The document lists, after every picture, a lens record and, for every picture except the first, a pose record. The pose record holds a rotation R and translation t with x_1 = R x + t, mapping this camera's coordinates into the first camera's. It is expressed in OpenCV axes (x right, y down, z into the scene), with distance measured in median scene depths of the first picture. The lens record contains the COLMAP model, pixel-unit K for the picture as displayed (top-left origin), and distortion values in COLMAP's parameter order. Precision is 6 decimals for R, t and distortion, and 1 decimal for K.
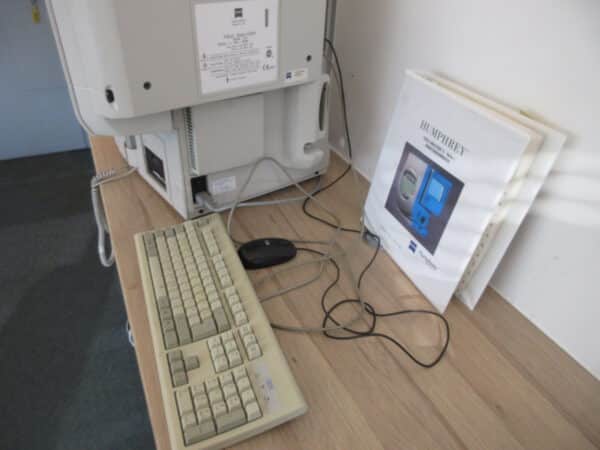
lens RADIAL K [[435.7, 0, 298.7], [0, 435.7, 224.0], [0, 0, 1]] dist [-0.018441, 0.003595]
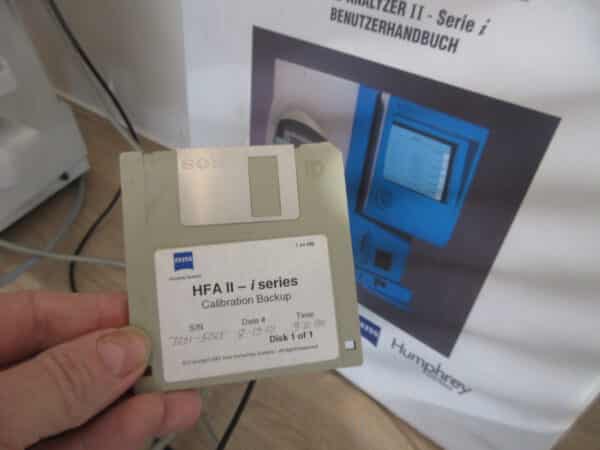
lens RADIAL K [[435.7, 0, 301.1], [0, 435.7, 225.2], [0, 0, 1]] dist [-0.018441, 0.003595]
pose [[0.886099, -0.346988, 0.307290, 0.150938], [0.305237, 0.935778, 0.176492, -0.114267], [-0.348795, -0.062593, 0.935106, 0.765921]]
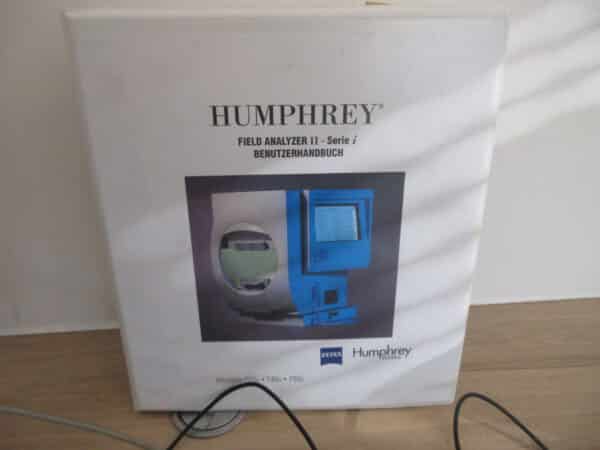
lens RADIAL K [[435.7, 0, 300.3], [0, 435.7, 226.6], [0, 0, 1]] dist [-0.018441, 0.003595]
pose [[0.355814, -0.504449, 0.786720, -0.051440], [0.568514, 0.784969, 0.246201, -0.209595], [-0.741747, 0.359659, 0.566089, 0.781046]]
